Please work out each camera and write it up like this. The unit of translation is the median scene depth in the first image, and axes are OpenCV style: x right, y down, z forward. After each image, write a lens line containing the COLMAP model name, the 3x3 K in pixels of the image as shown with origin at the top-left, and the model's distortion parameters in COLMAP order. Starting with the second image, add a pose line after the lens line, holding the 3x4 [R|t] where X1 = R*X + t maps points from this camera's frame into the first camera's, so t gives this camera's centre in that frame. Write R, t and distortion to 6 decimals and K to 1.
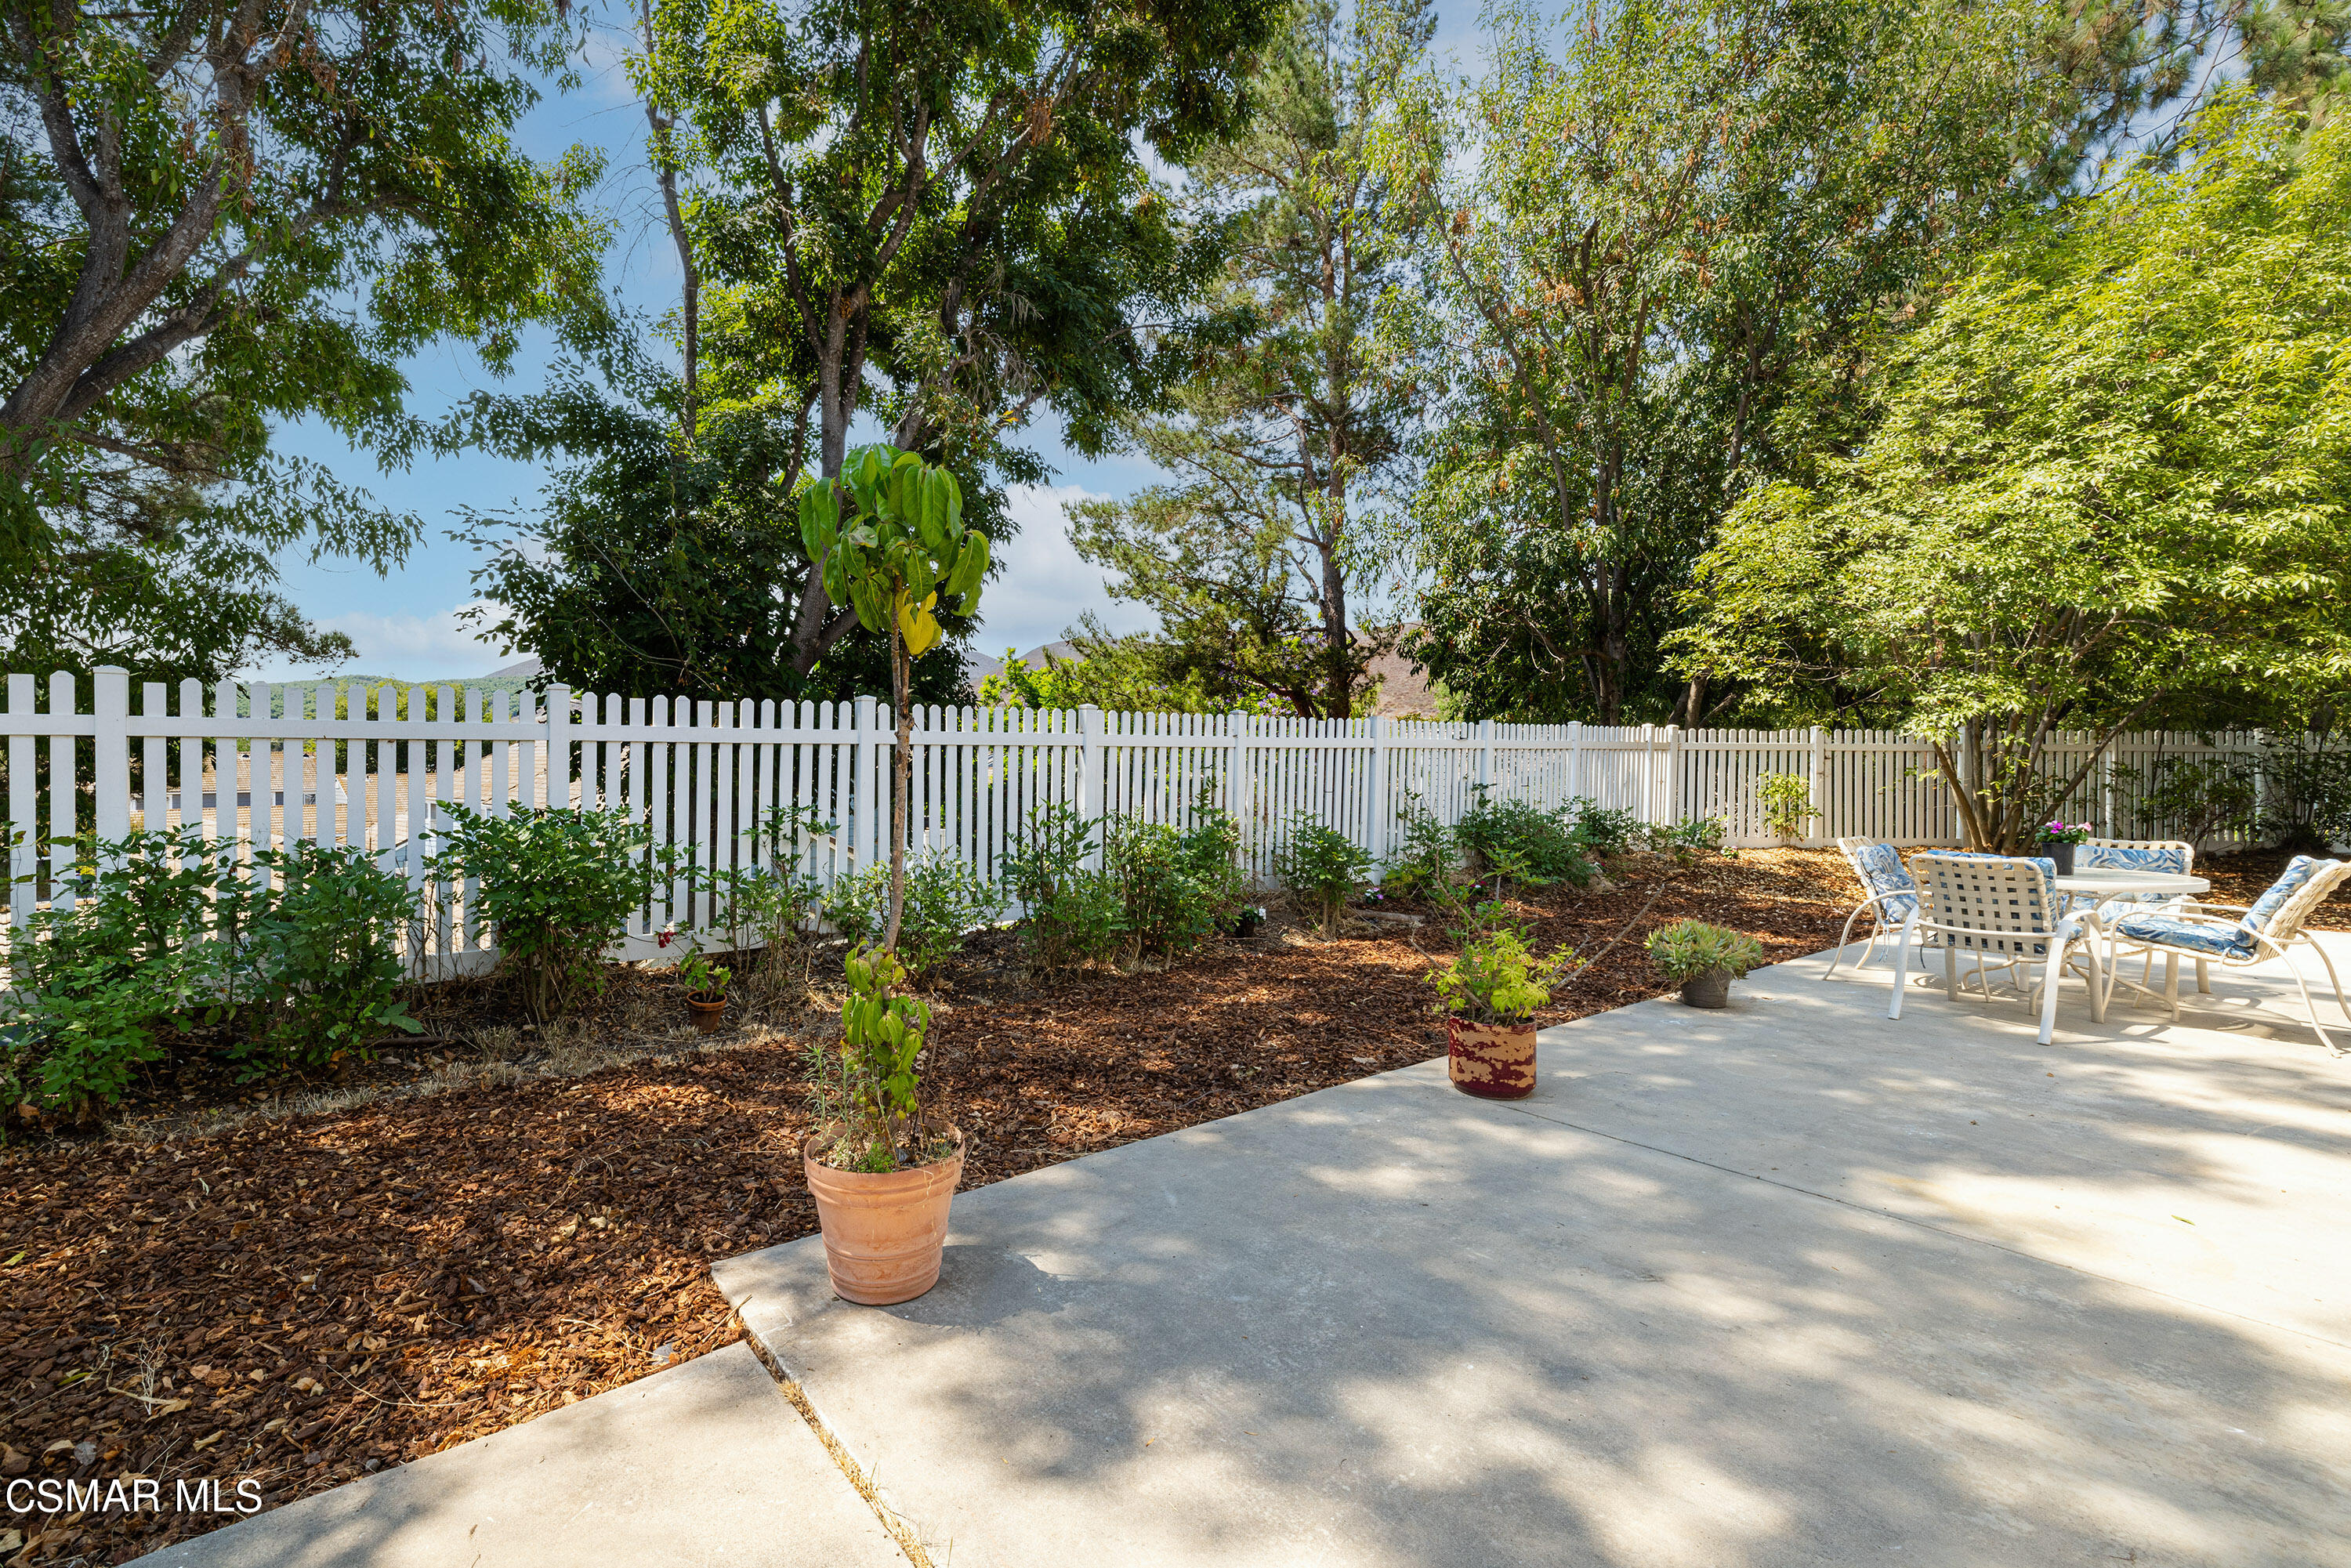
lens RADIAL K [[1019.6, 0, 1057.9], [0, 1019.6, 791.3], [0, 0, 1]] dist [-0.000638, -0.000254]
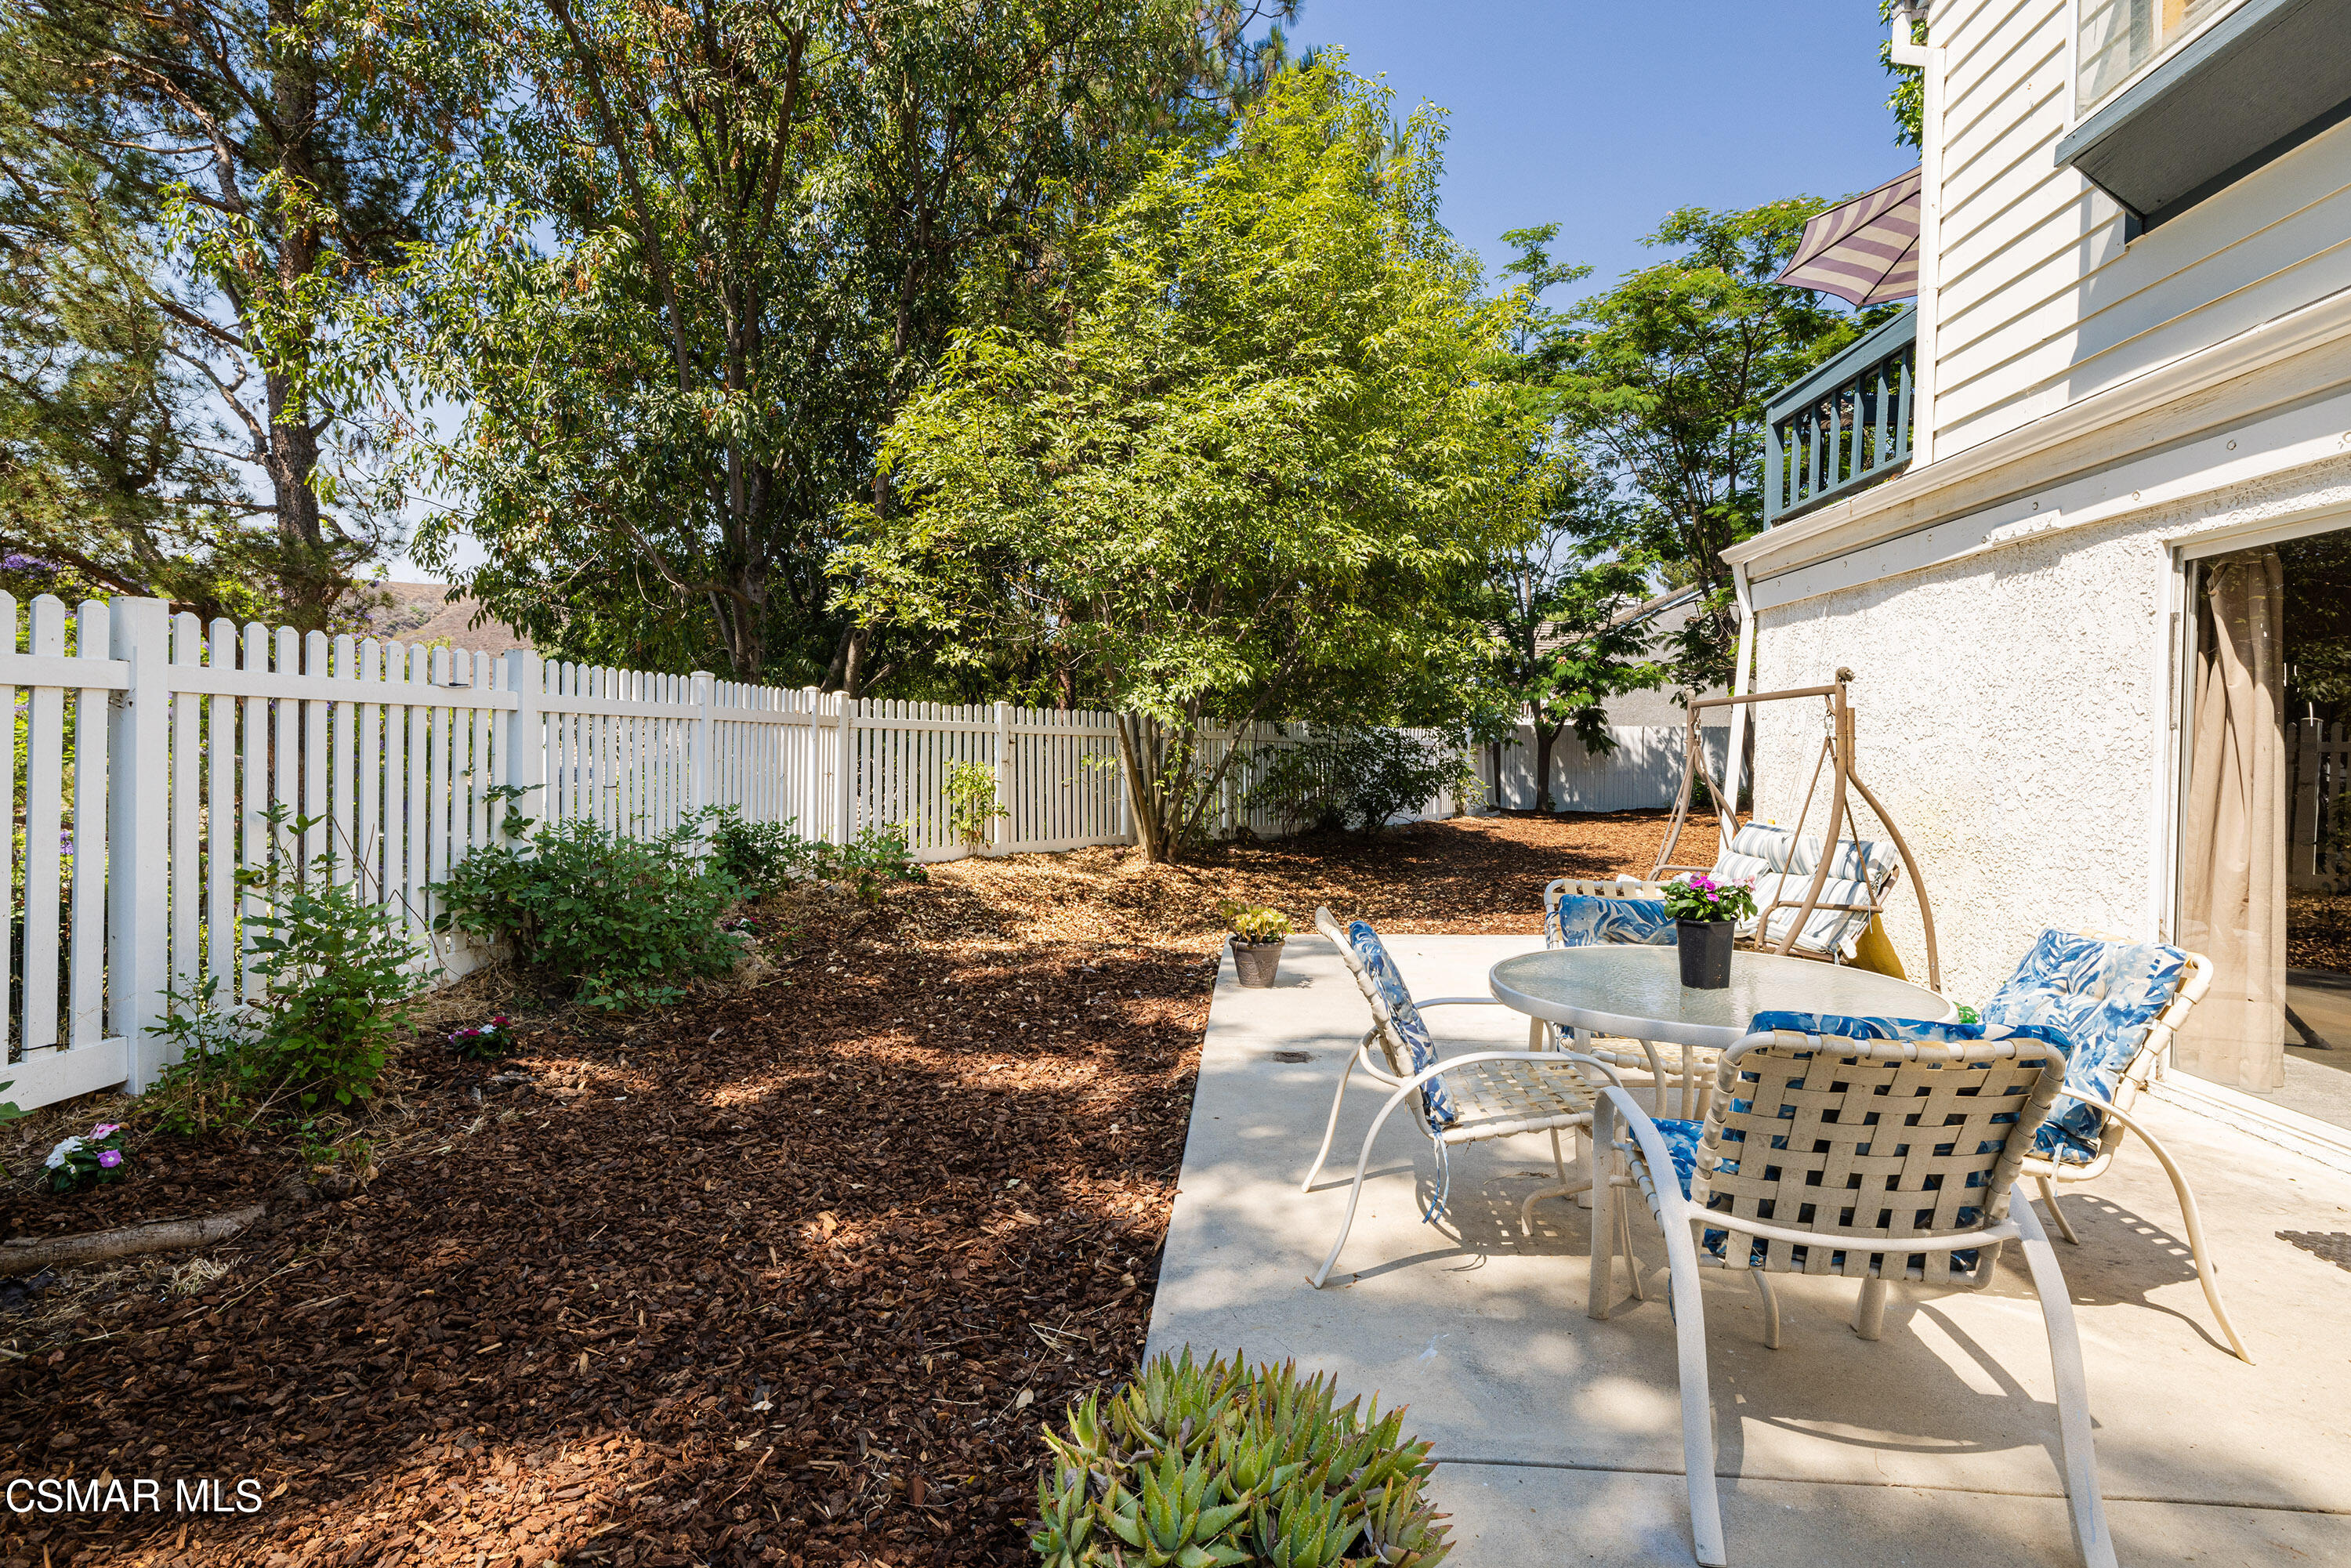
lens RADIAL K [[1100.3, 0, 1175.5], [0, 1100.3, 784.0], [0, 0, 1]] dist [0.000094, -0.000071]
pose [[0.642994, -0.016490, 0.765694, 0.196936], [0.012704, 0.999860, 0.010865, -0.008789], [-0.765766, 0.002741, 0.643114, 0.386317]]
